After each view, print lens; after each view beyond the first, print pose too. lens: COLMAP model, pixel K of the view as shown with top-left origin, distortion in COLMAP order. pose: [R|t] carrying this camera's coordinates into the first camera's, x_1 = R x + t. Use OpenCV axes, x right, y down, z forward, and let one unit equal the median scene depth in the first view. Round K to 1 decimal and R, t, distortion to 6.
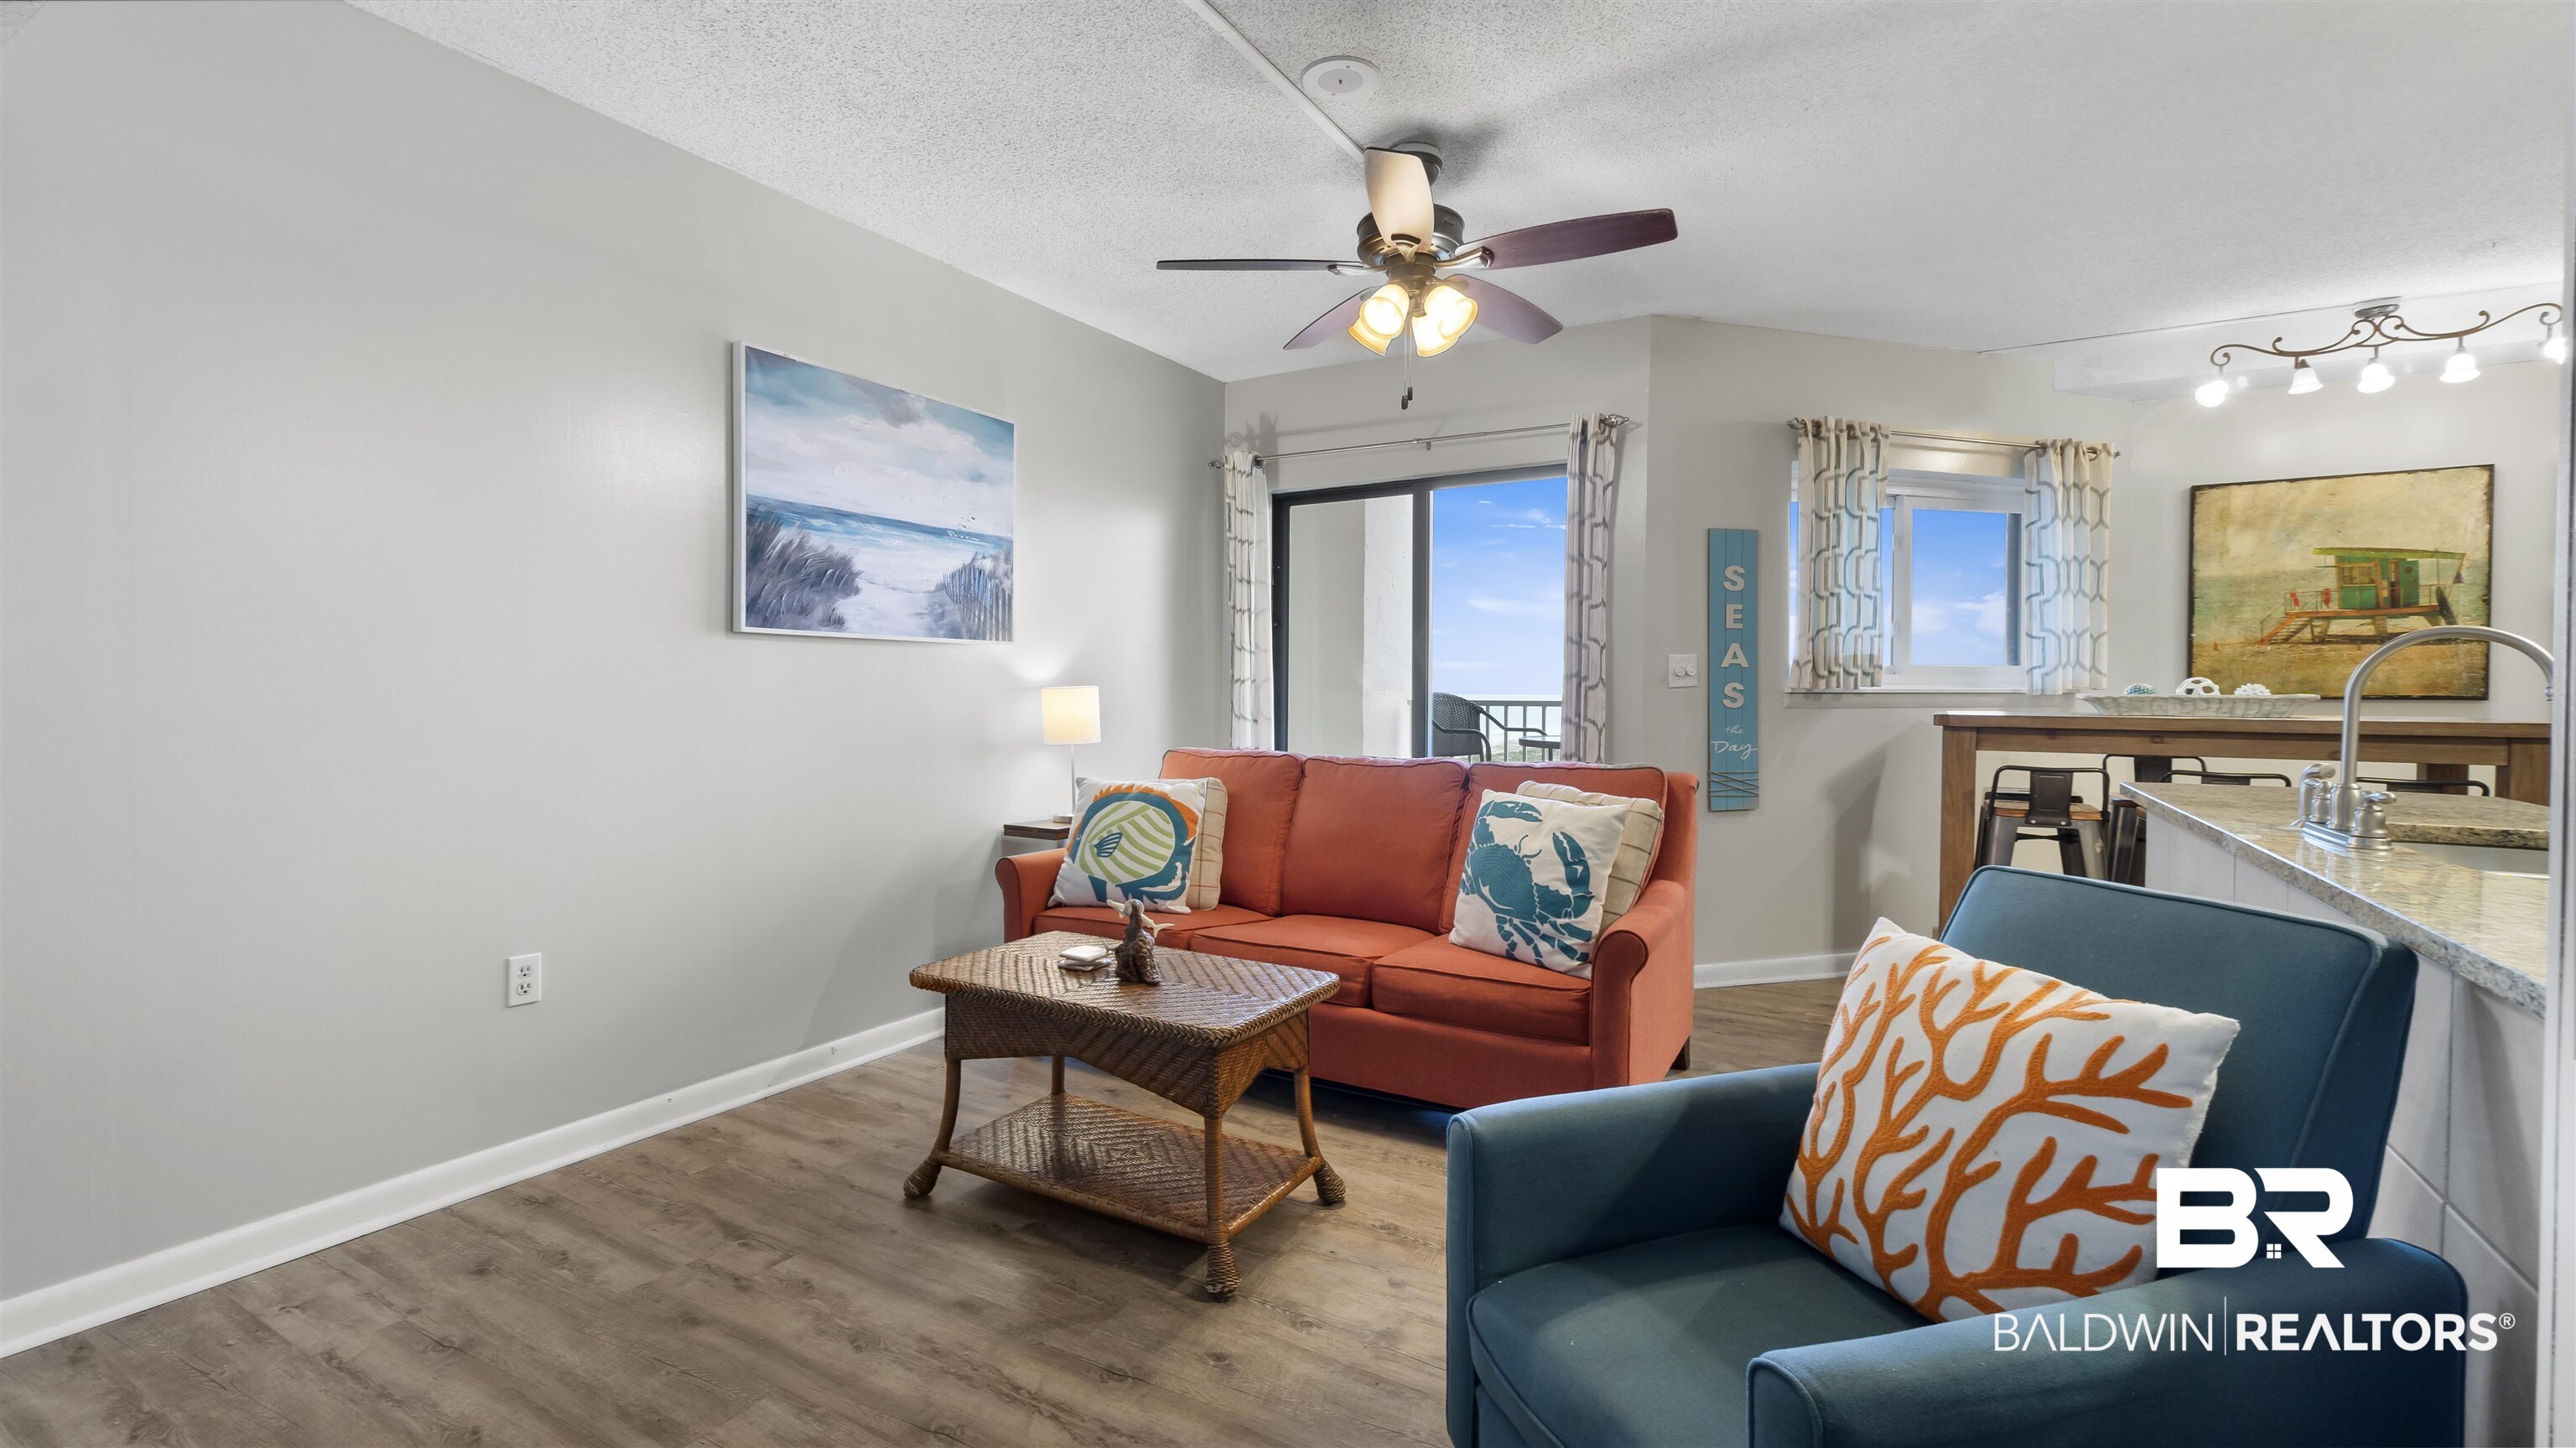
lens RADIAL K [[1099.1, 0, 1276.7], [0, 1099.1, 707.2], [0, 0, 1]] dist [-0.006707, 0.000952]
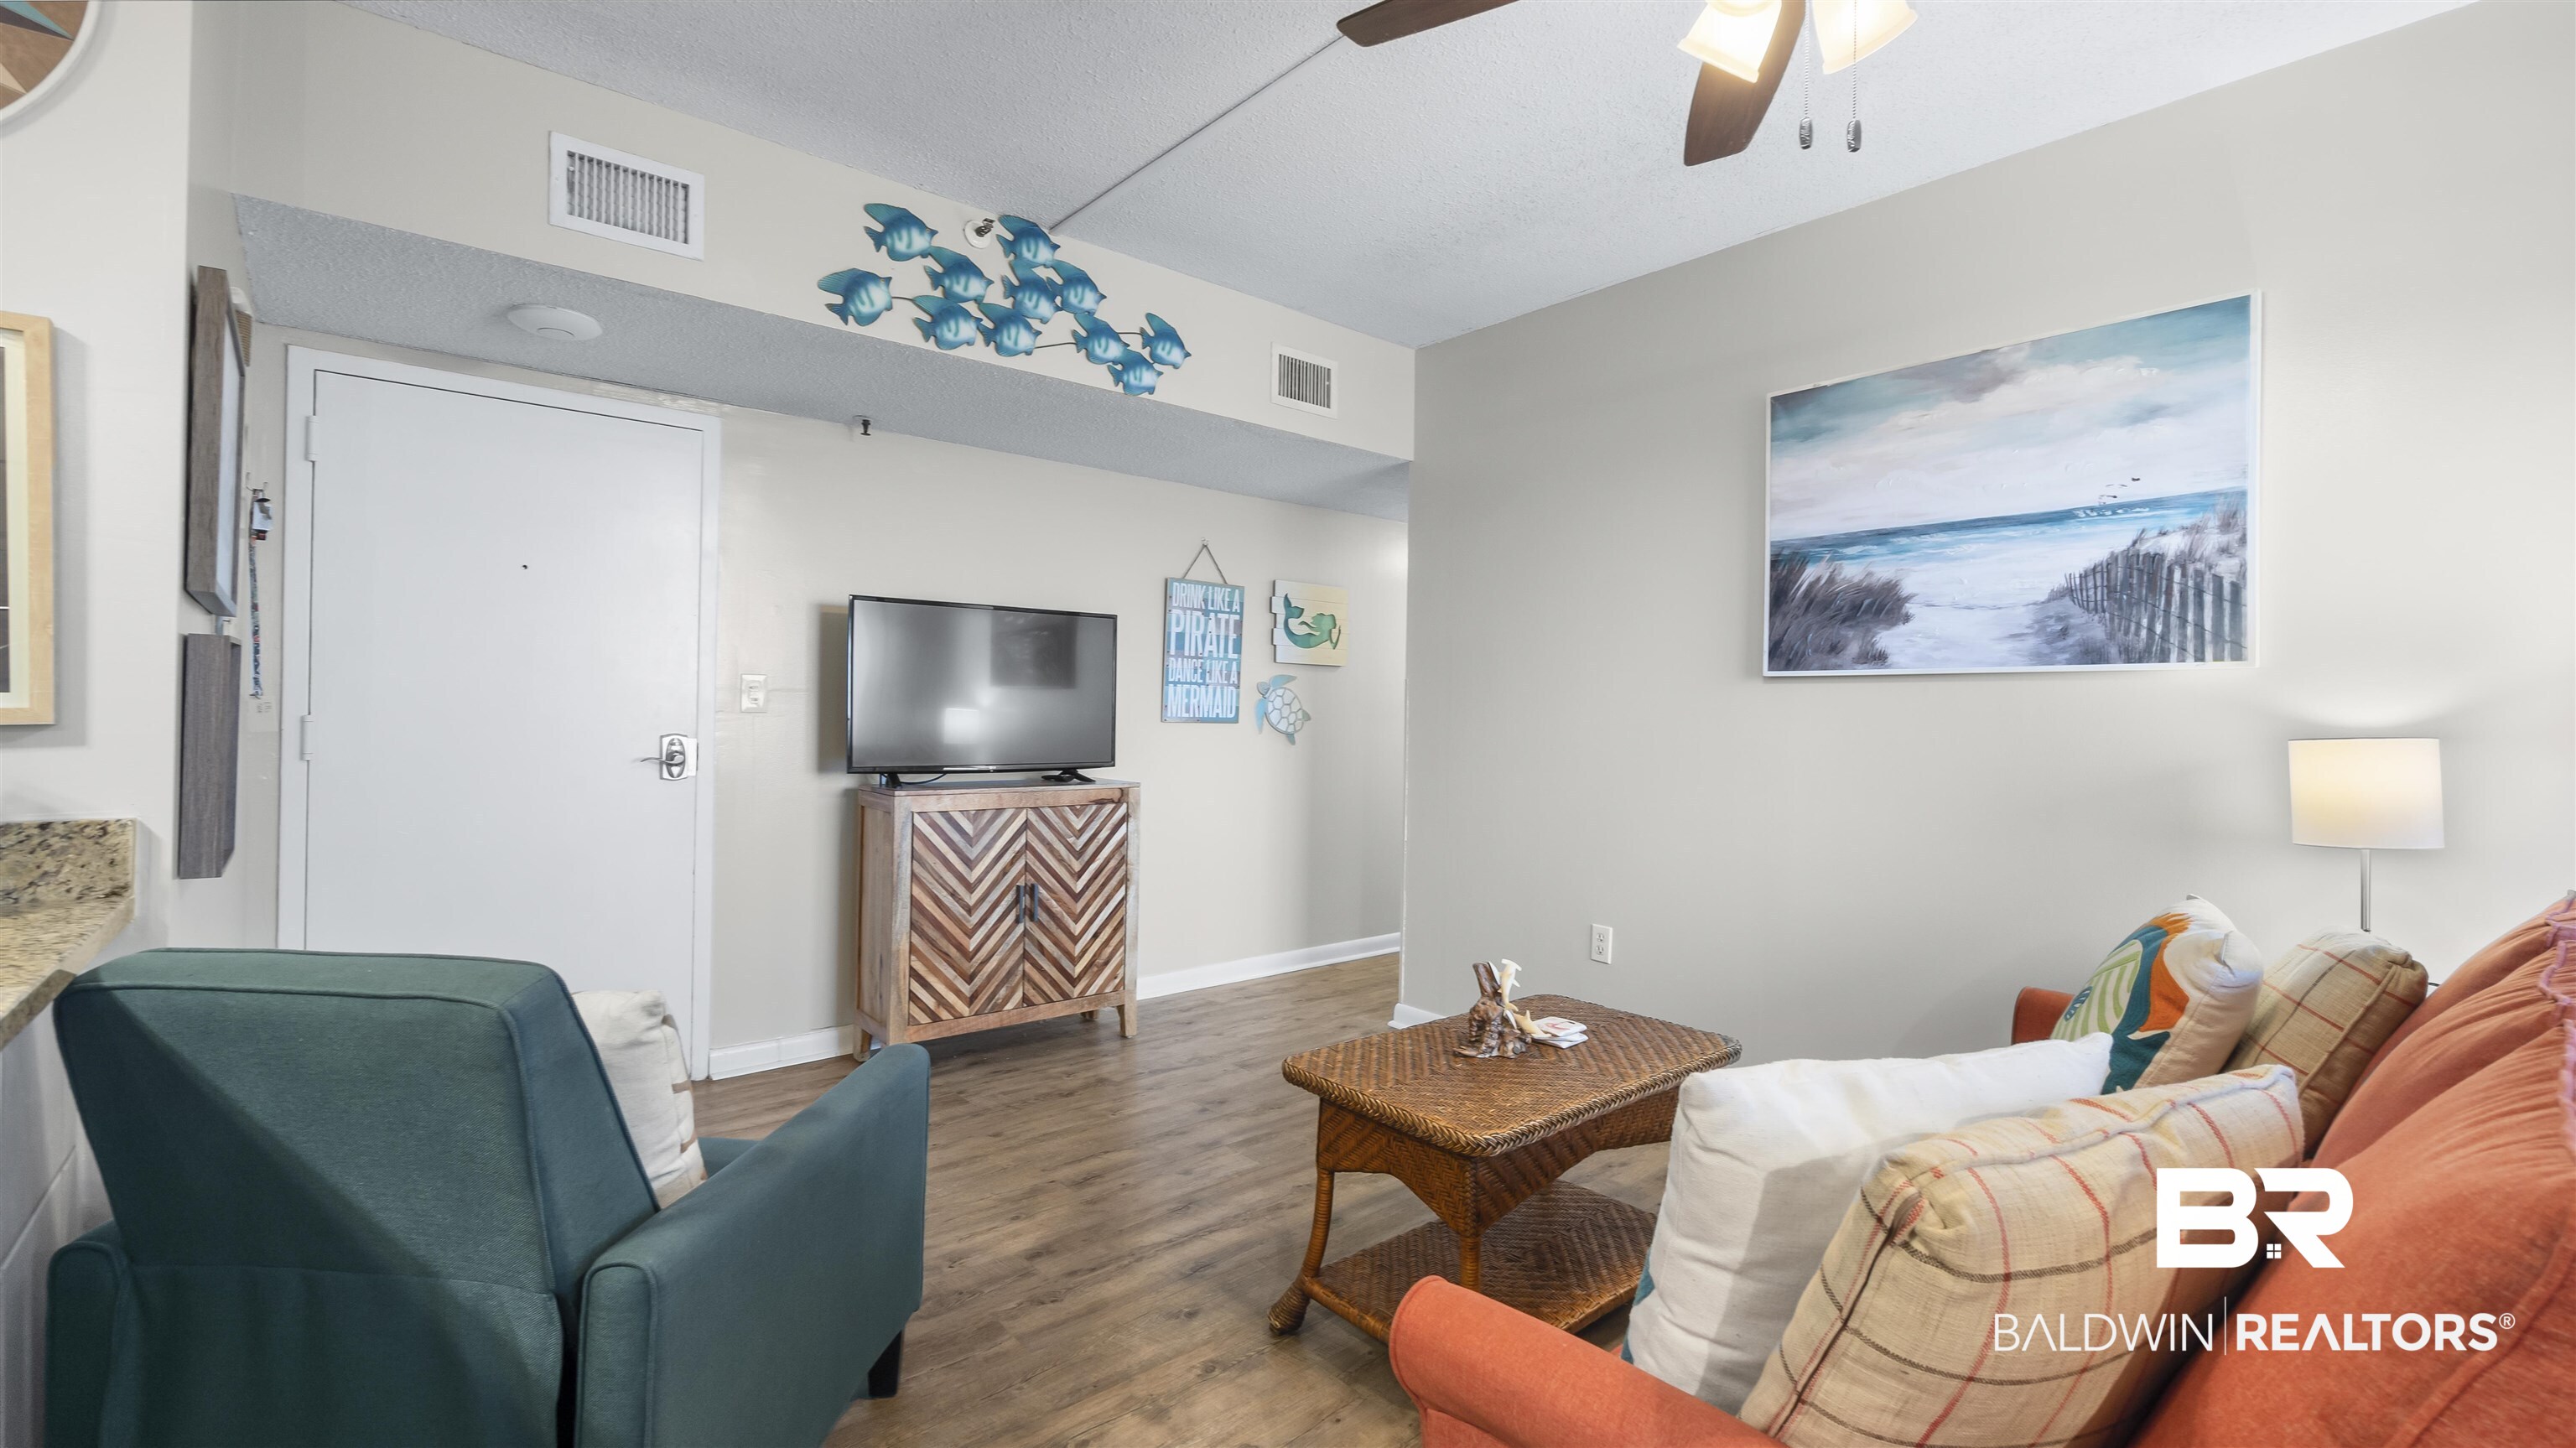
lens RADIAL K [[1099.1, 0, 1276.7], [0, 1099.1, 707.2], [0, 0, 1]] dist [-0.006707, 0.000952]
pose [[-0.328731, -0.018214, -0.944248, 0.472056], [-0.031459, 0.999470, -0.008327, -0.012816], [0.943899, 0.026968, -0.329130, 0.679691]]
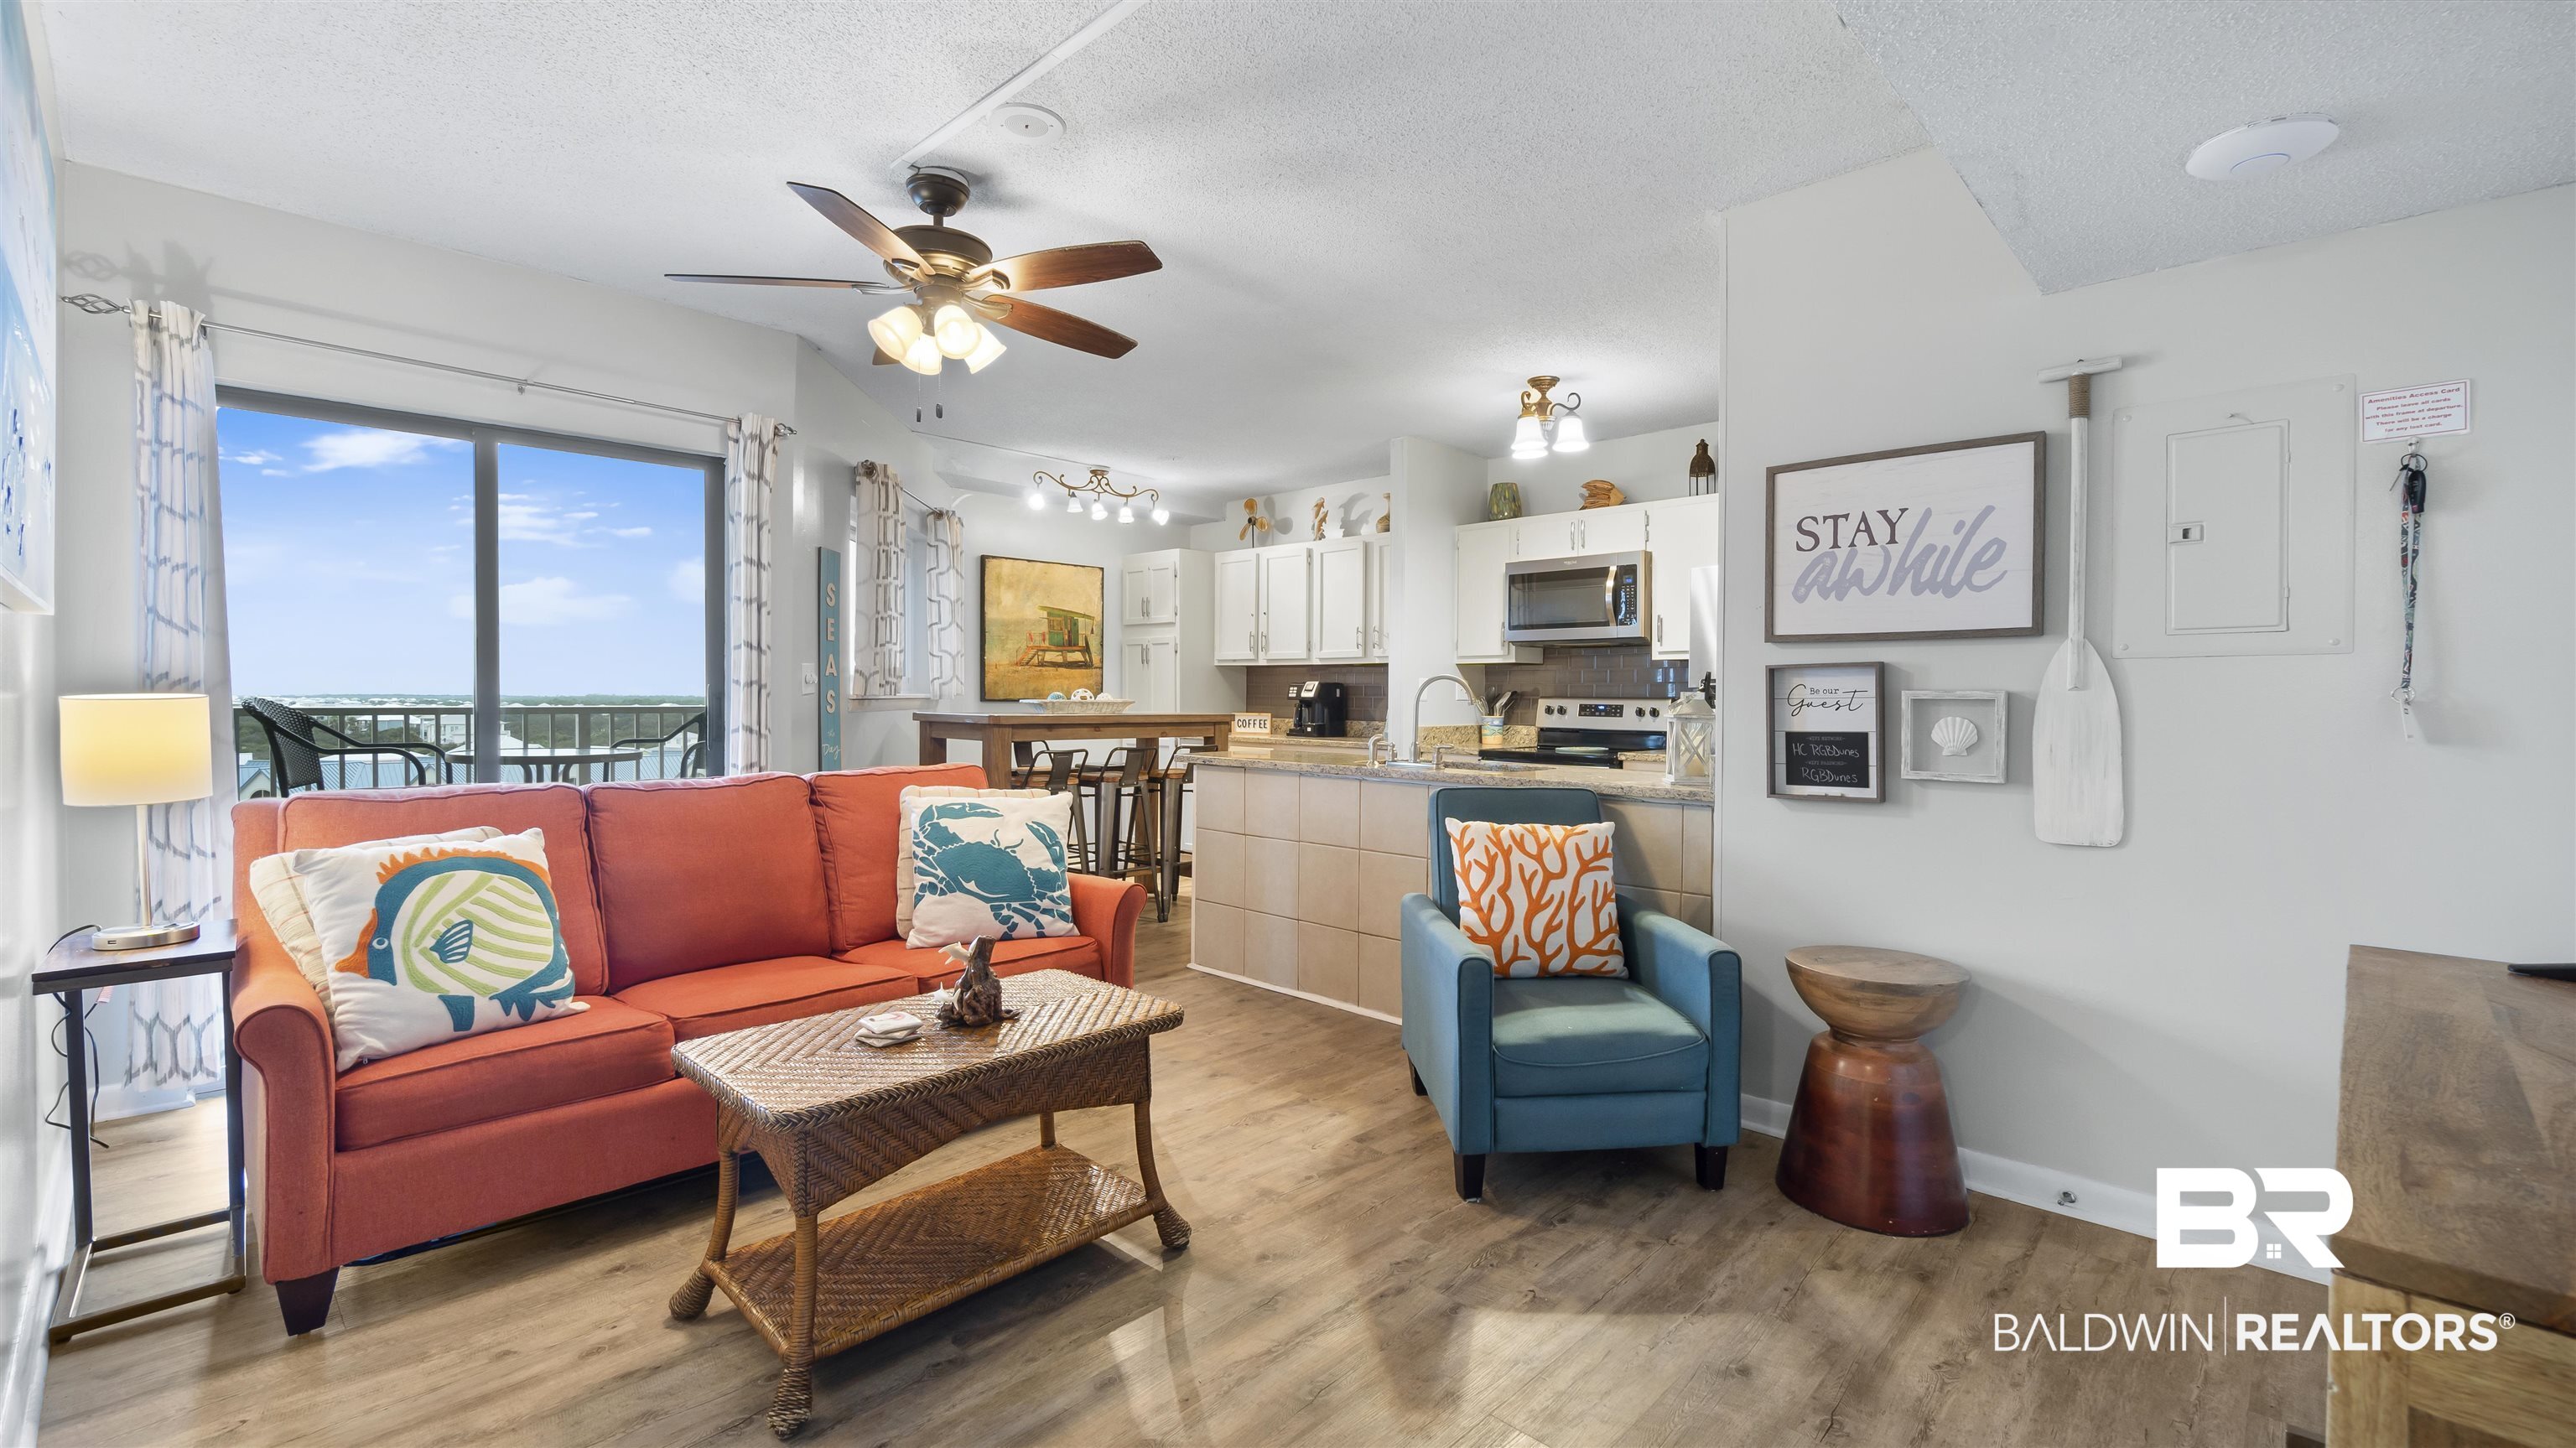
lens RADIAL K [[1099.1, 0, 1276.7], [0, 1099.1, 707.2], [0, 0, 1]] dist [-0.006707, 0.000952]
pose [[0.238161, -0.011845, 0.971153, -0.574794], [0.010326, 0.999900, 0.009663, -0.012227], [-0.971171, 0.007727, 0.238260, 0.326997]]
